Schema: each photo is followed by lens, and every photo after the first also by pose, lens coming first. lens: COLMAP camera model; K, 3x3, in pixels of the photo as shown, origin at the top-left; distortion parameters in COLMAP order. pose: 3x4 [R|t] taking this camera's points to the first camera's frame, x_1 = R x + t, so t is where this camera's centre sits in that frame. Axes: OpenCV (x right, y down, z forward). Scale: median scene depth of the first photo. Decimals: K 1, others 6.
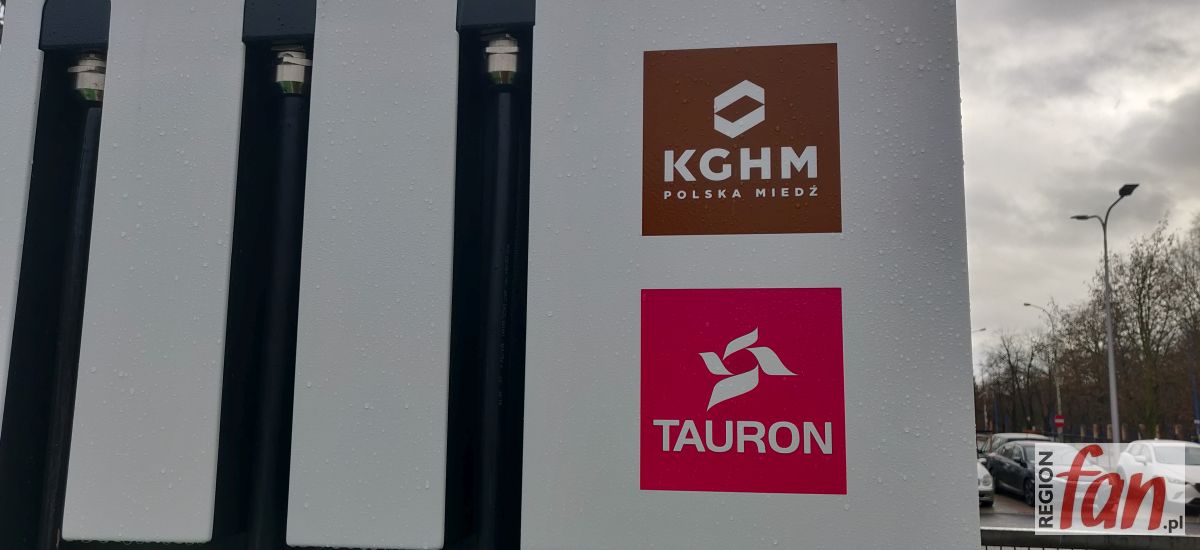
lens RADIAL K [[927.1, 0, 600.0], [0, 927.1, 275.0], [0, 0, 1]] dist [0.011895, 0.008142]
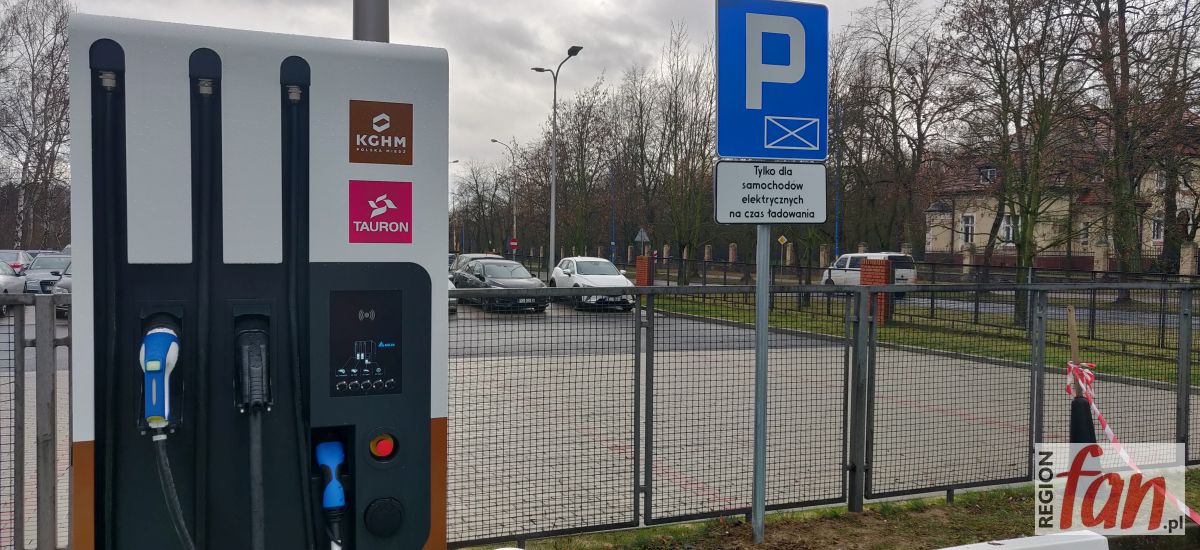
lens RADIAL K [[918.8, 0, 610.5], [0, 918.8, 276.3], [0, 0, 1]] dist [0.007013, 0.006571]
pose [[0.848853, -0.024781, 0.528048, -0.834546], [-0.074817, 0.983214, 0.166412, -0.241996], [-0.523308, -0.180767, 0.832750, -2.053808]]
